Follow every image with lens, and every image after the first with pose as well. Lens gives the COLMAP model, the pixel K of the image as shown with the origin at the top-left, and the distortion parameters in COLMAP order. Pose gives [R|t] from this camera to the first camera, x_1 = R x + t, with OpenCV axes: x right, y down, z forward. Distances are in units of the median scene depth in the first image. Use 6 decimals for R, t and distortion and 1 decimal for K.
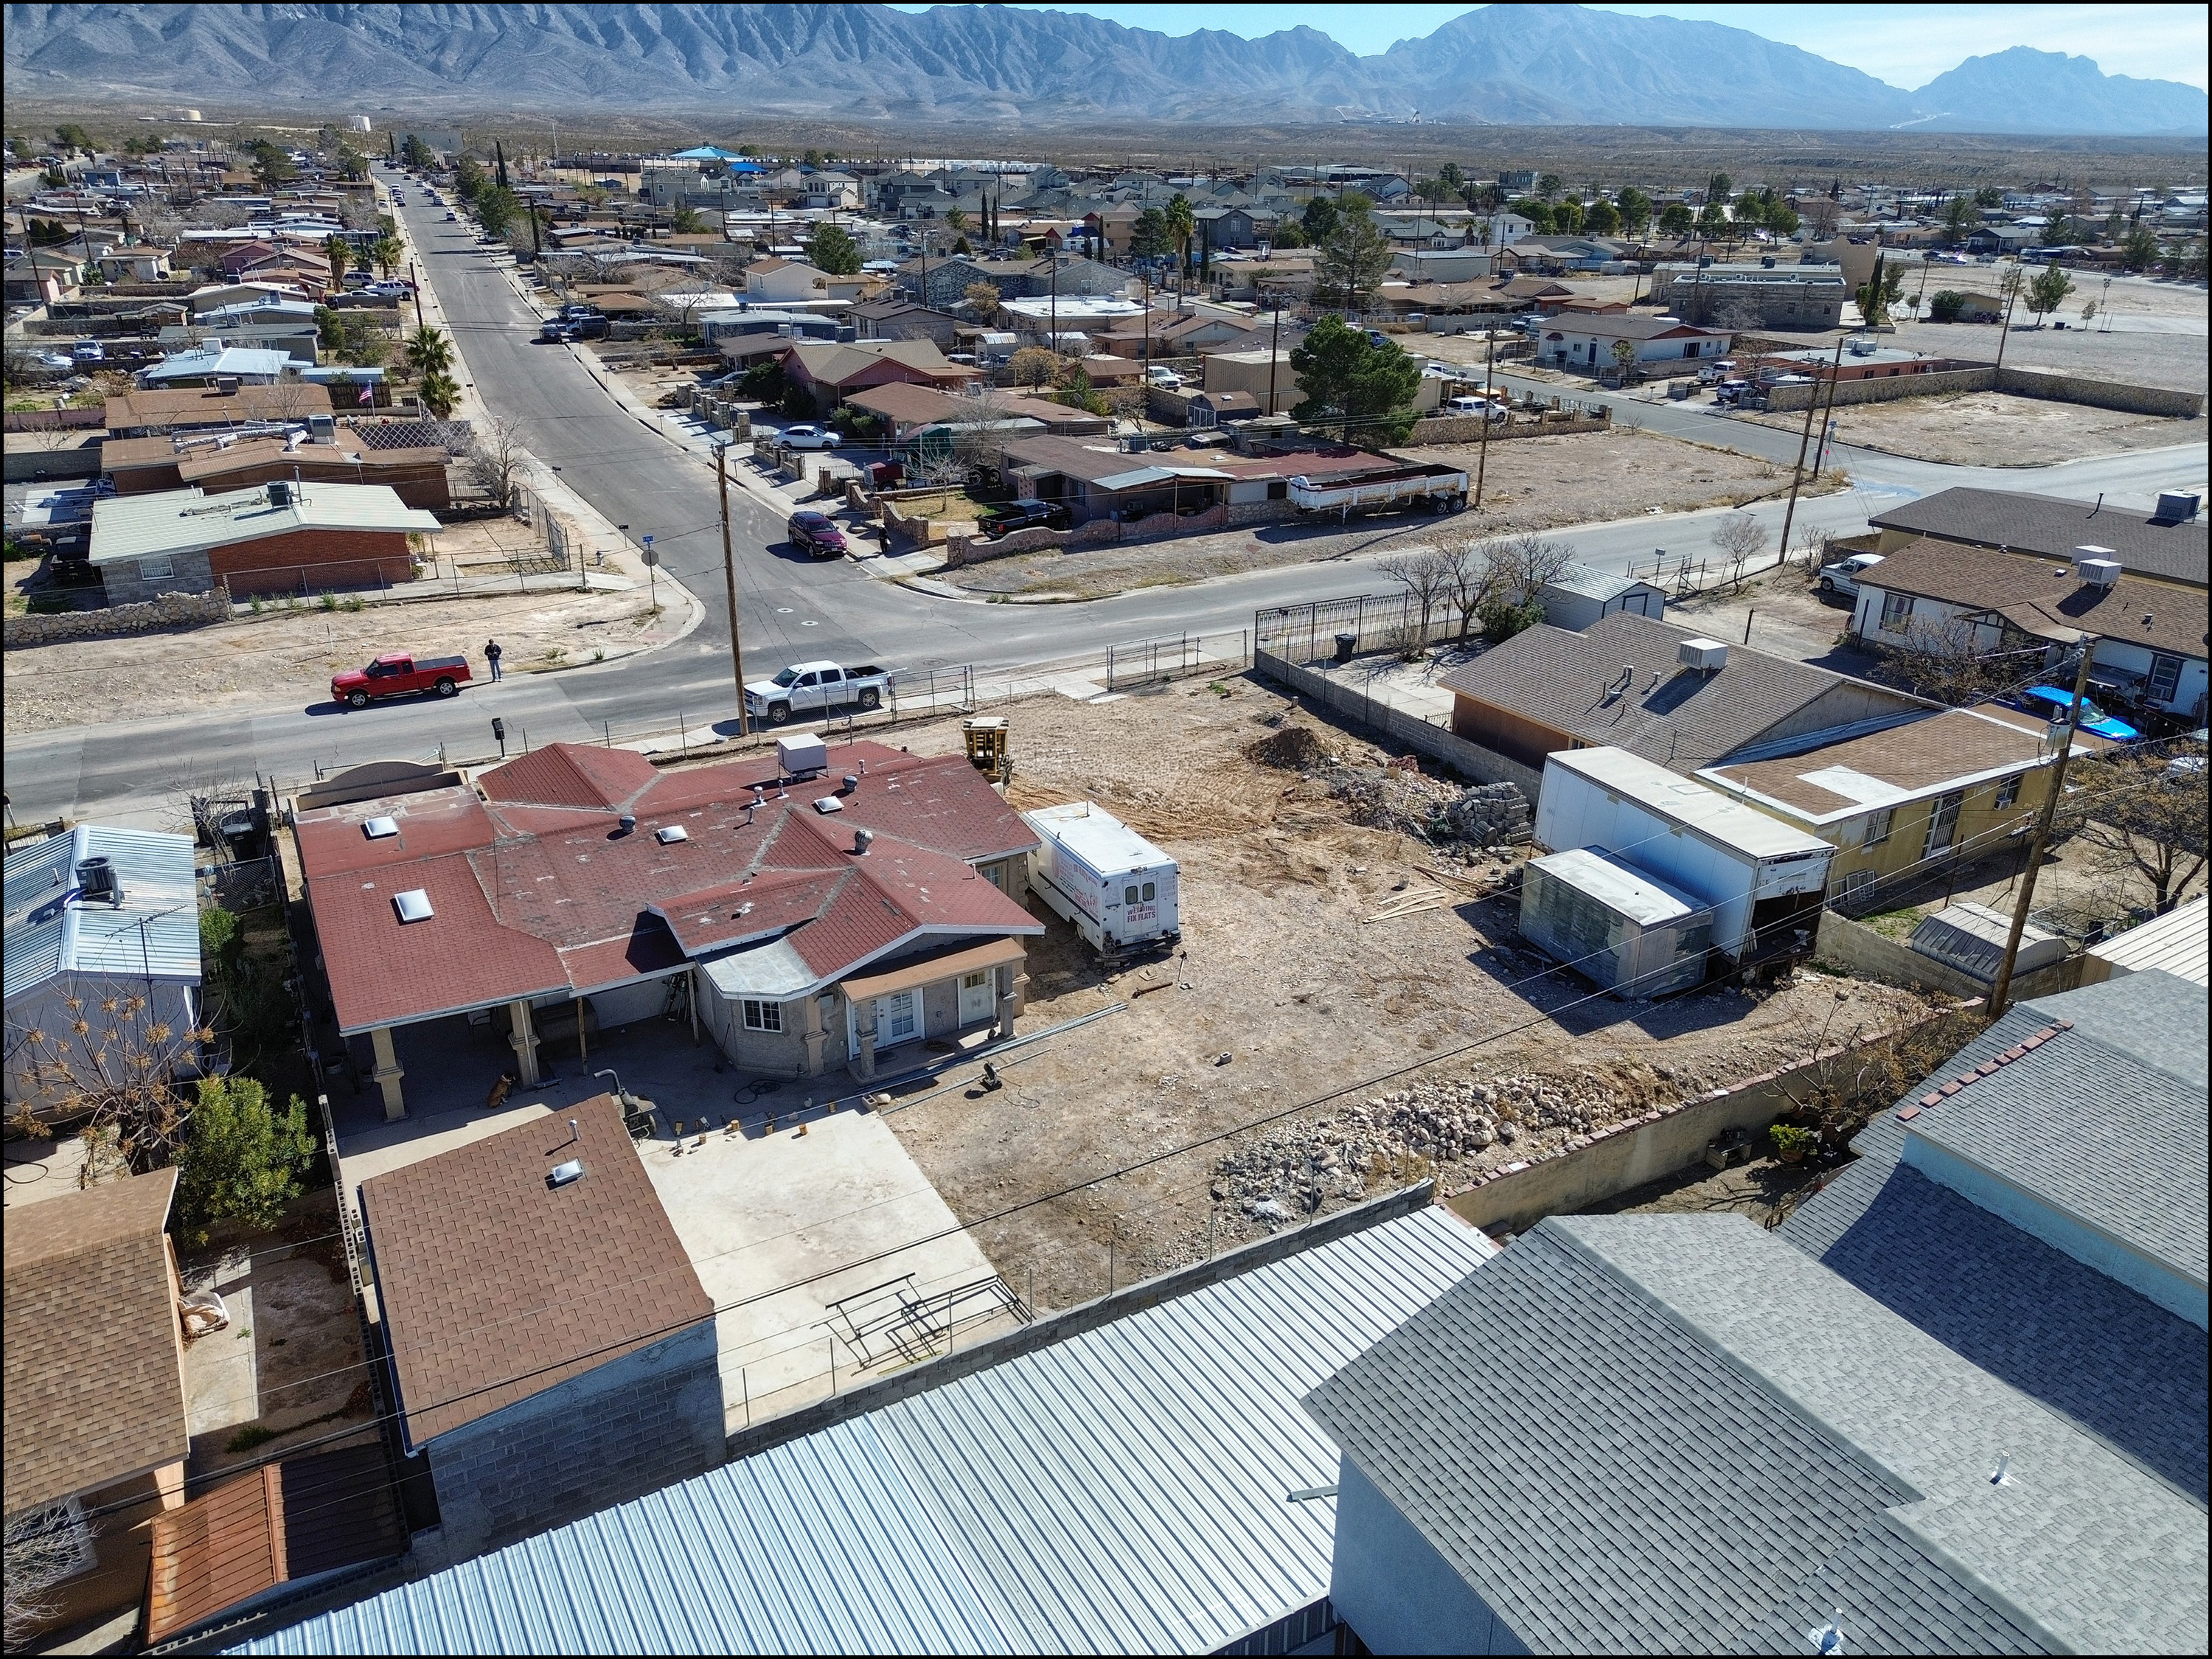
lens RADIAL K [[1566.3, 0, 1109.8], [0, 1566.3, 821.9], [0, 0, 1]] dist [0.071192, -0.066470]
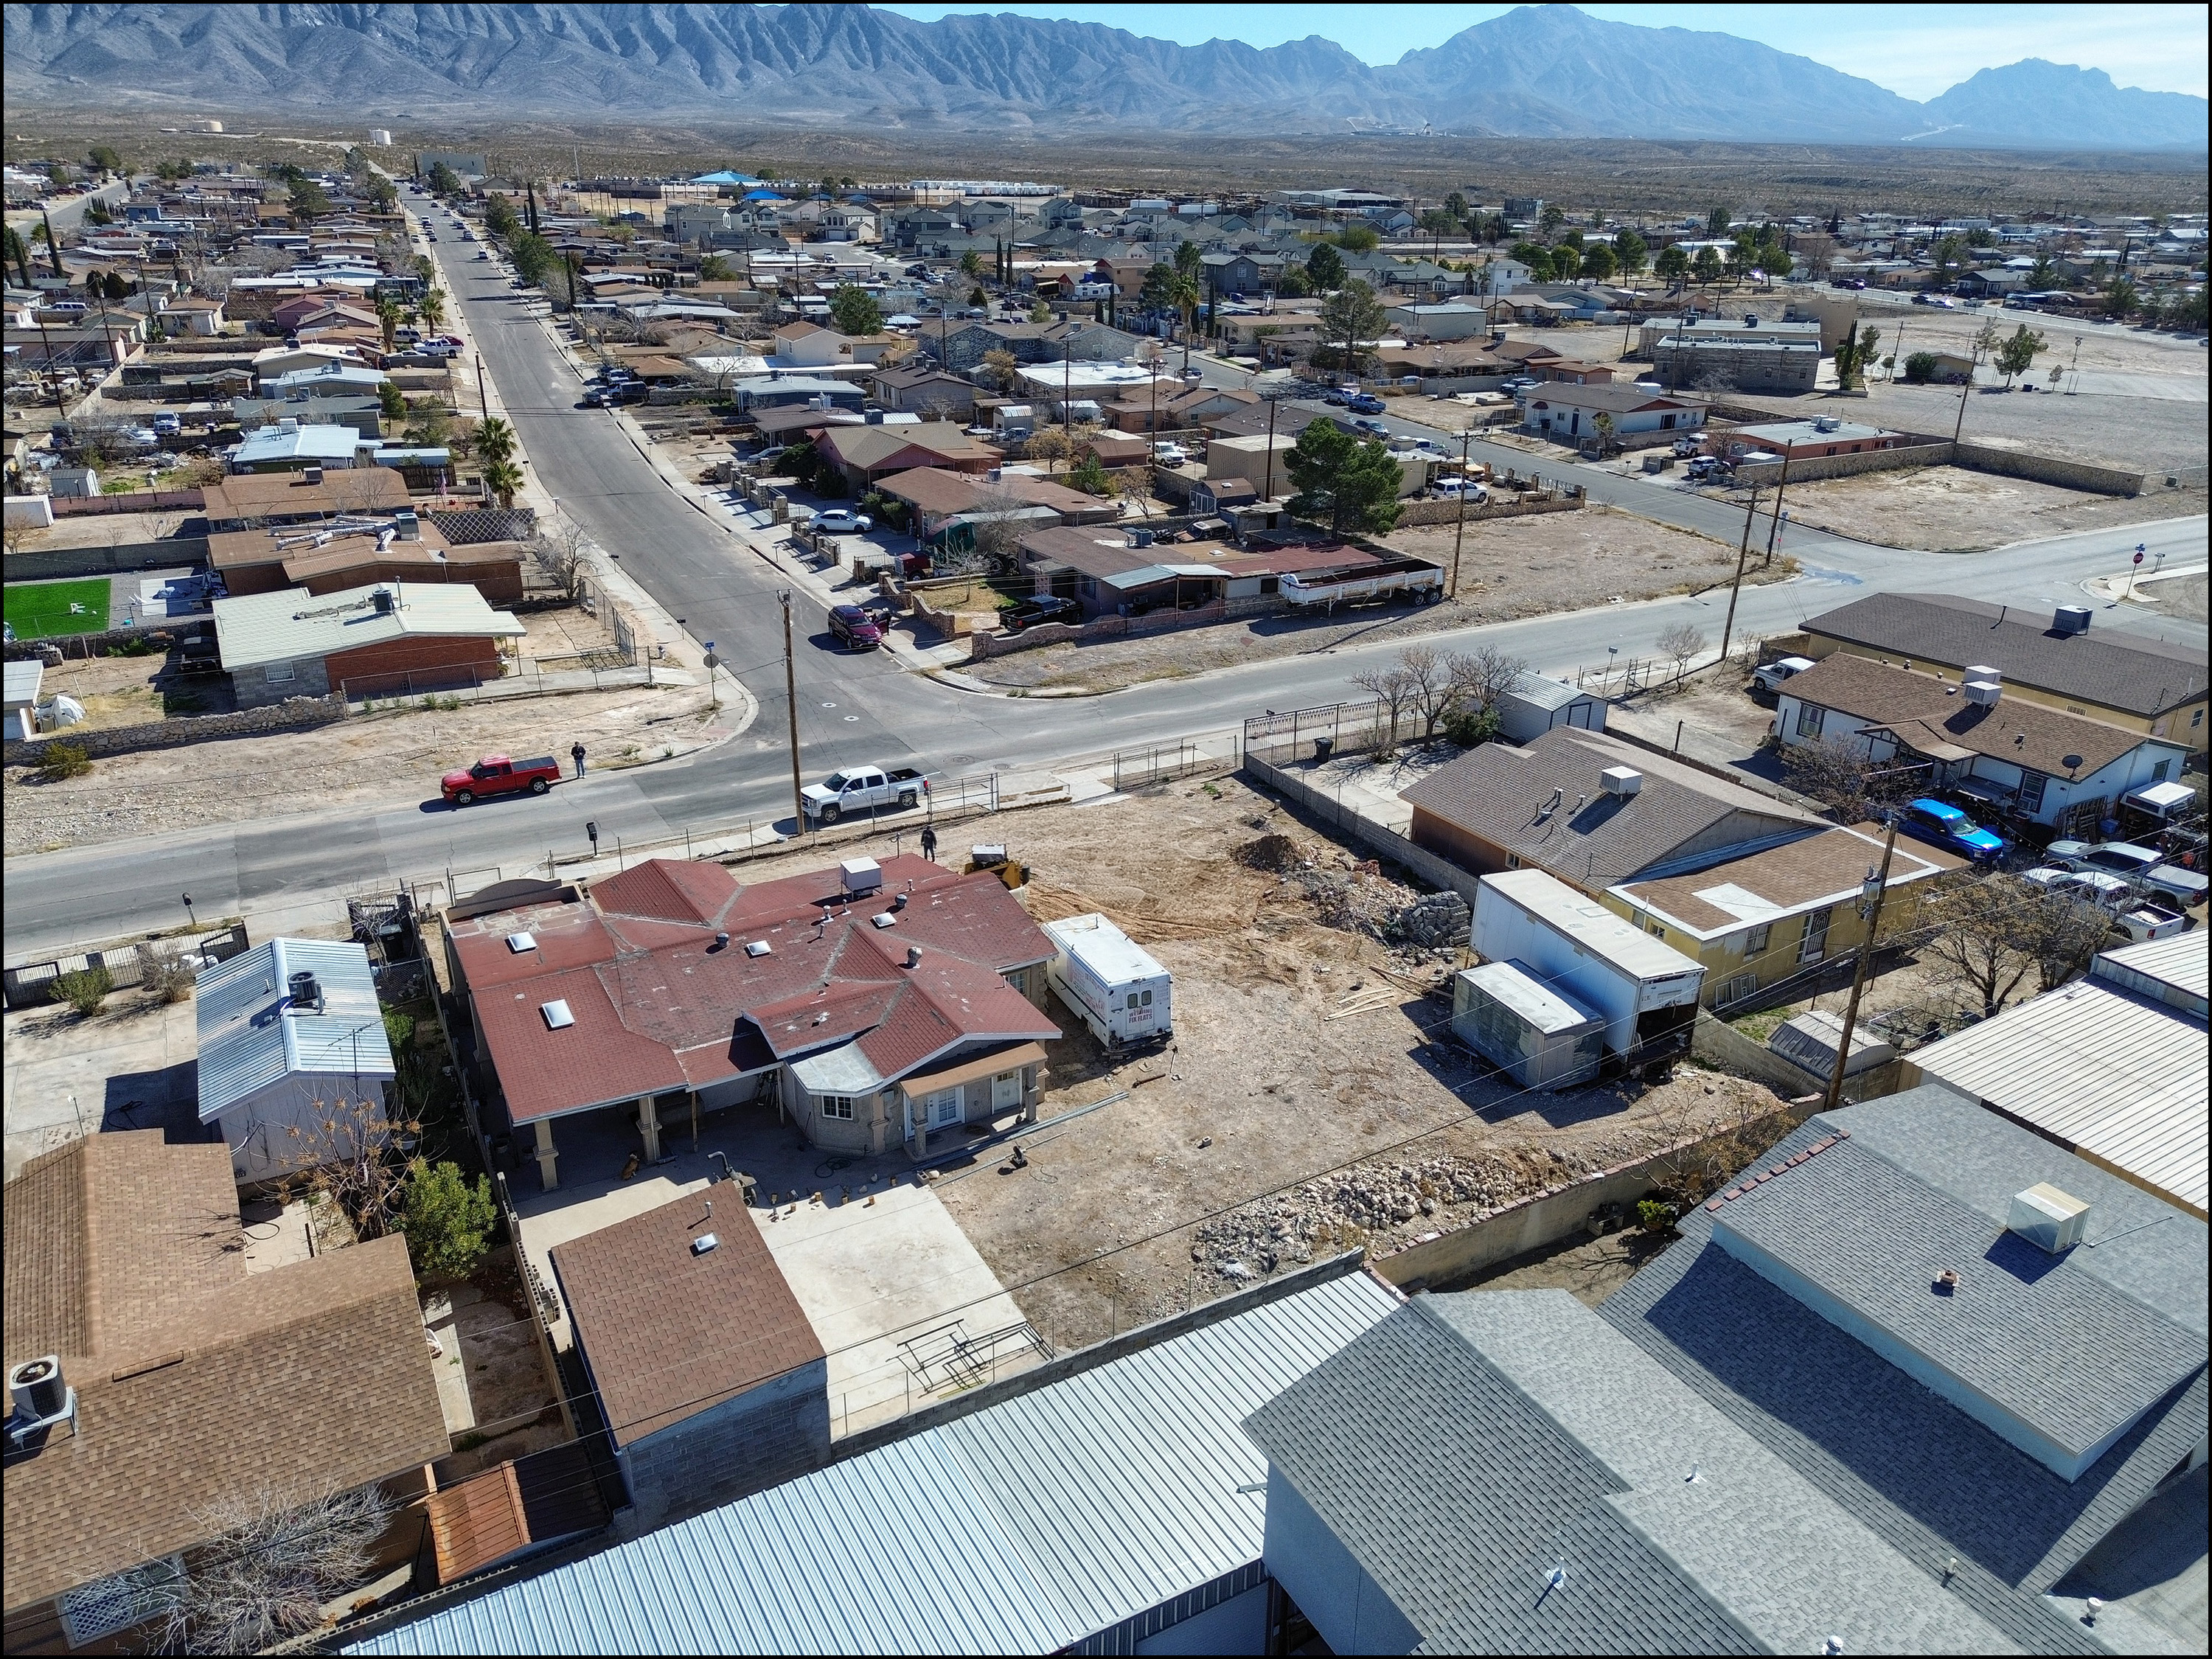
lens RADIAL K [[1566.3, 0, 1109.8], [0, 1566.3, 821.9], [0, 0, 1]] dist [0.071192, -0.066470]
pose [[0.999969, 0.006409, -0.004659, 0.000547], [-0.006426, 0.999973, -0.003625, -0.053604], [0.004635, 0.003655, 0.999983, -0.136051]]
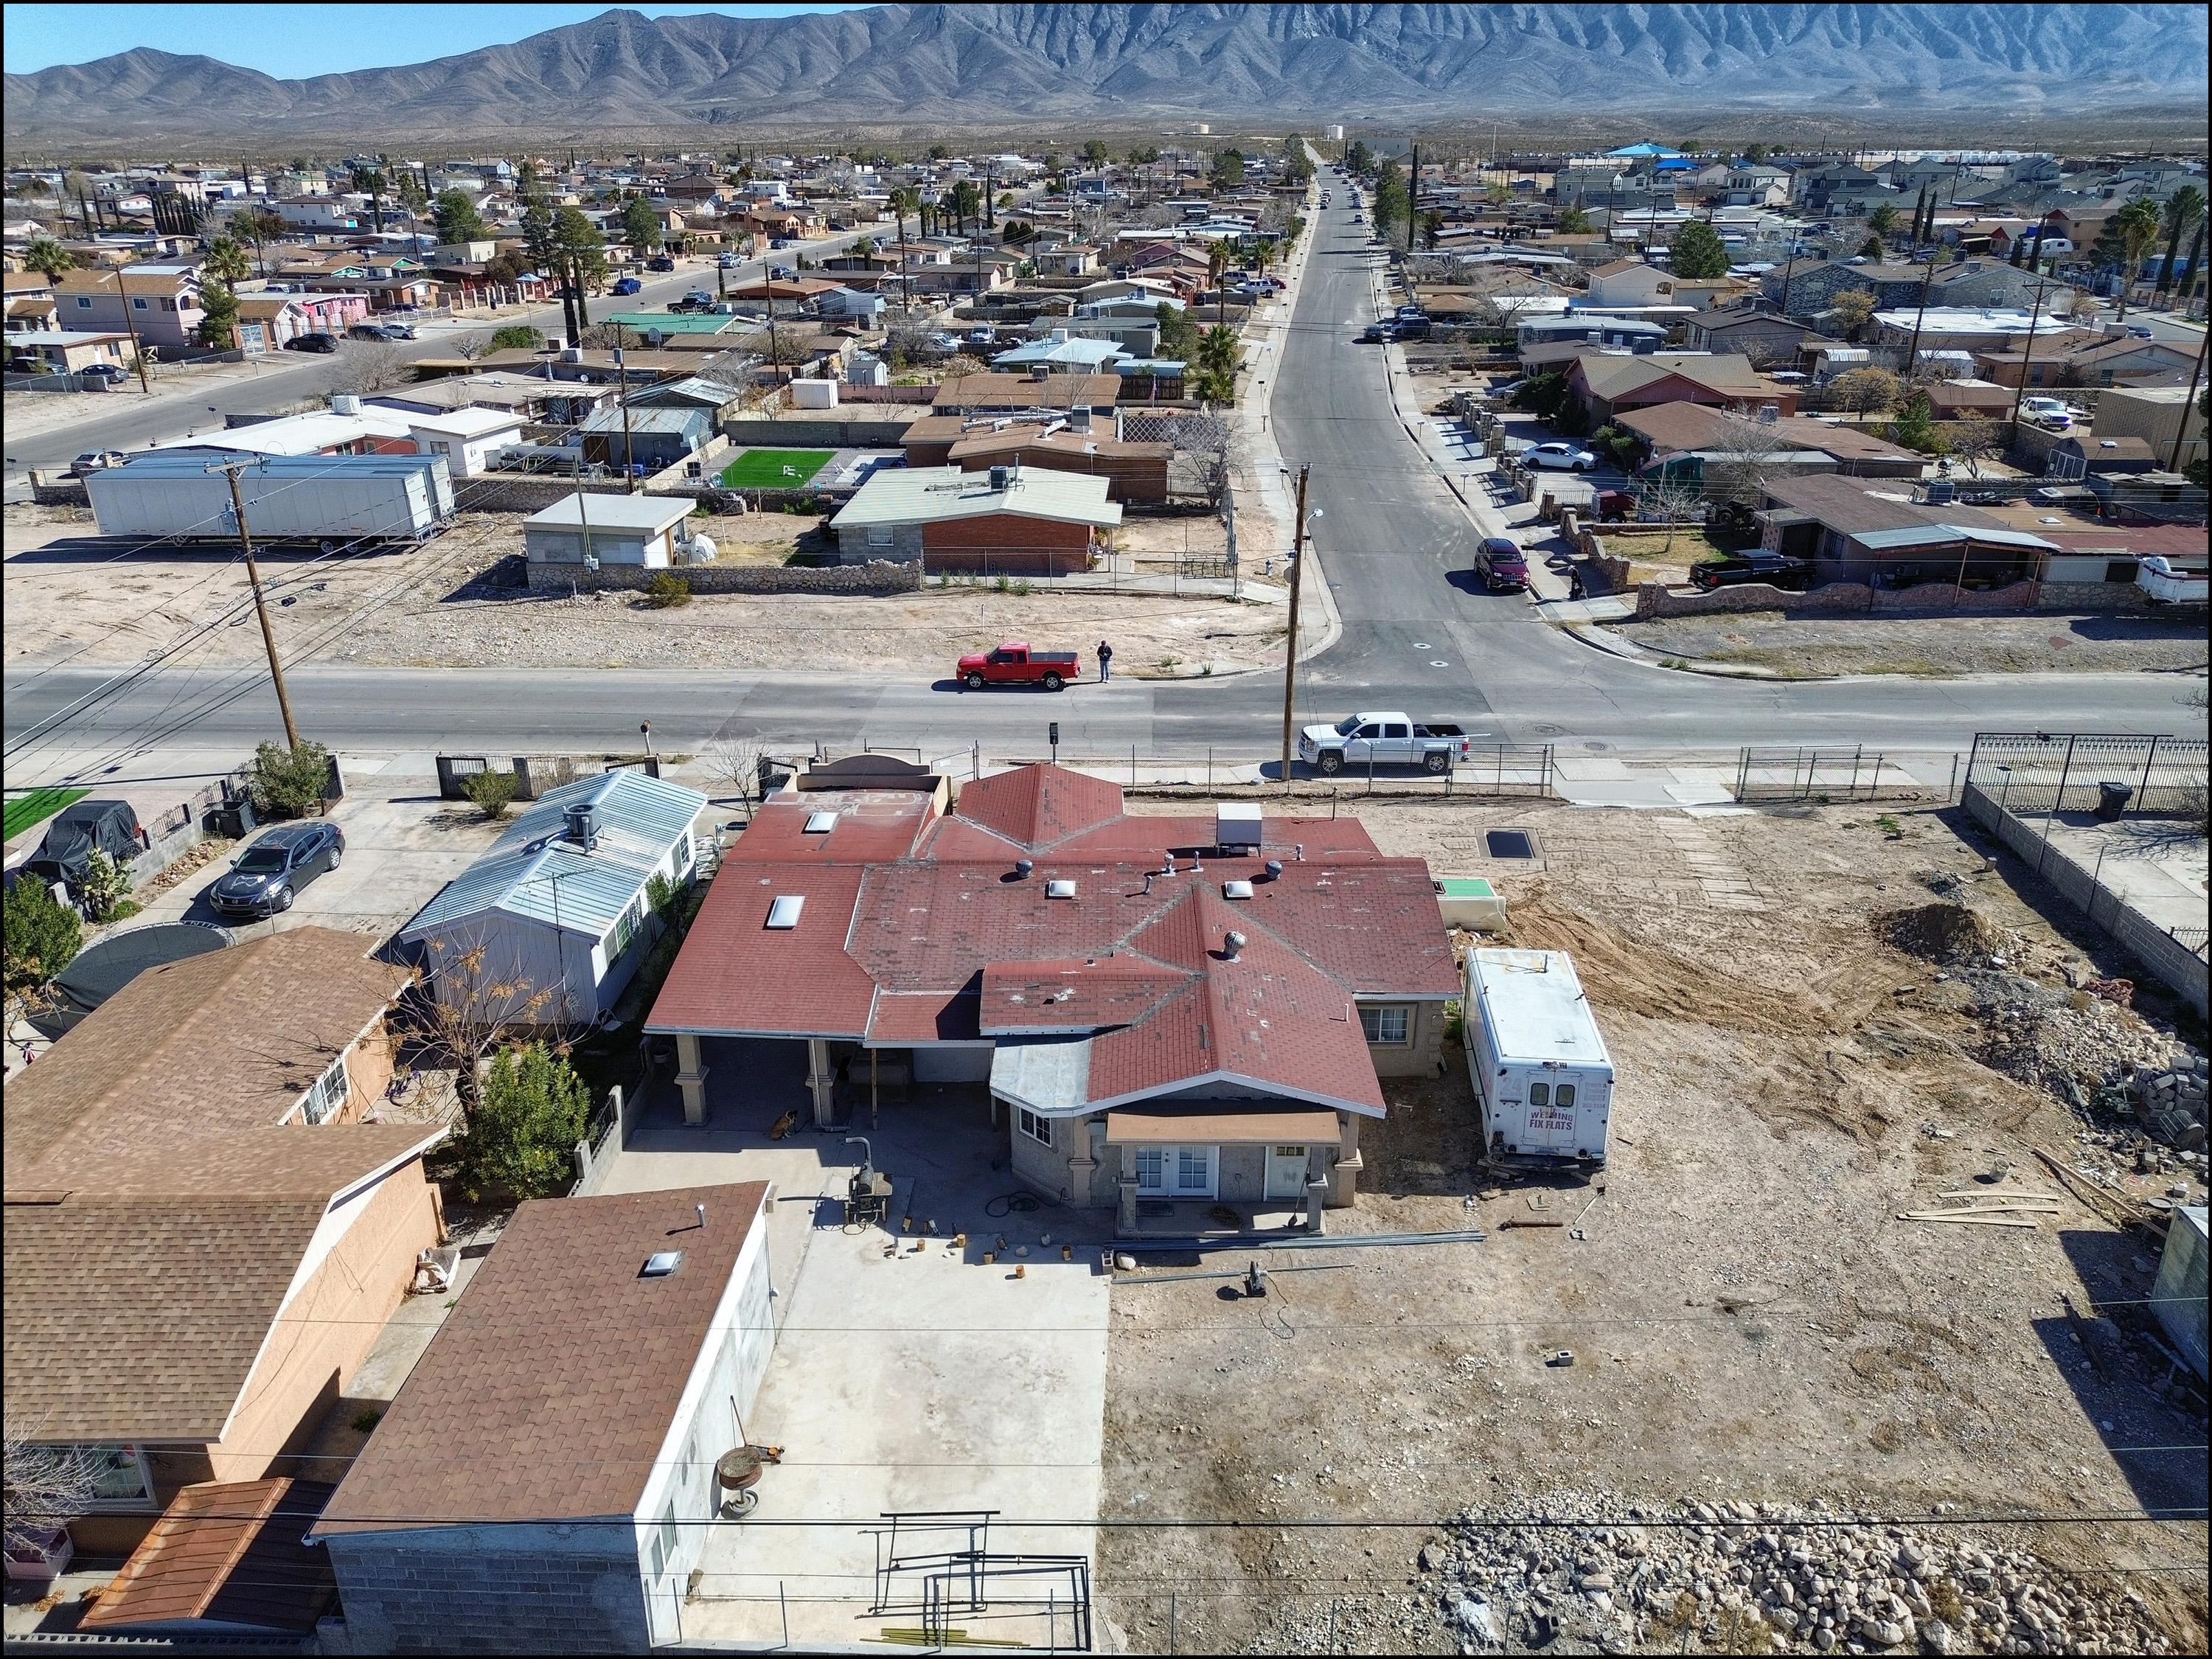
lens RADIAL K [[1566.3, 0, 1109.8], [0, 1566.3, 821.9], [0, 0, 1]] dist [0.071192, -0.066470]
pose [[0.855929, 0.190407, -0.480761, 0.108817], [-0.190393, 0.980467, 0.049350, -0.049530], [0.480767, 0.049293, 0.875462, 0.128846]]
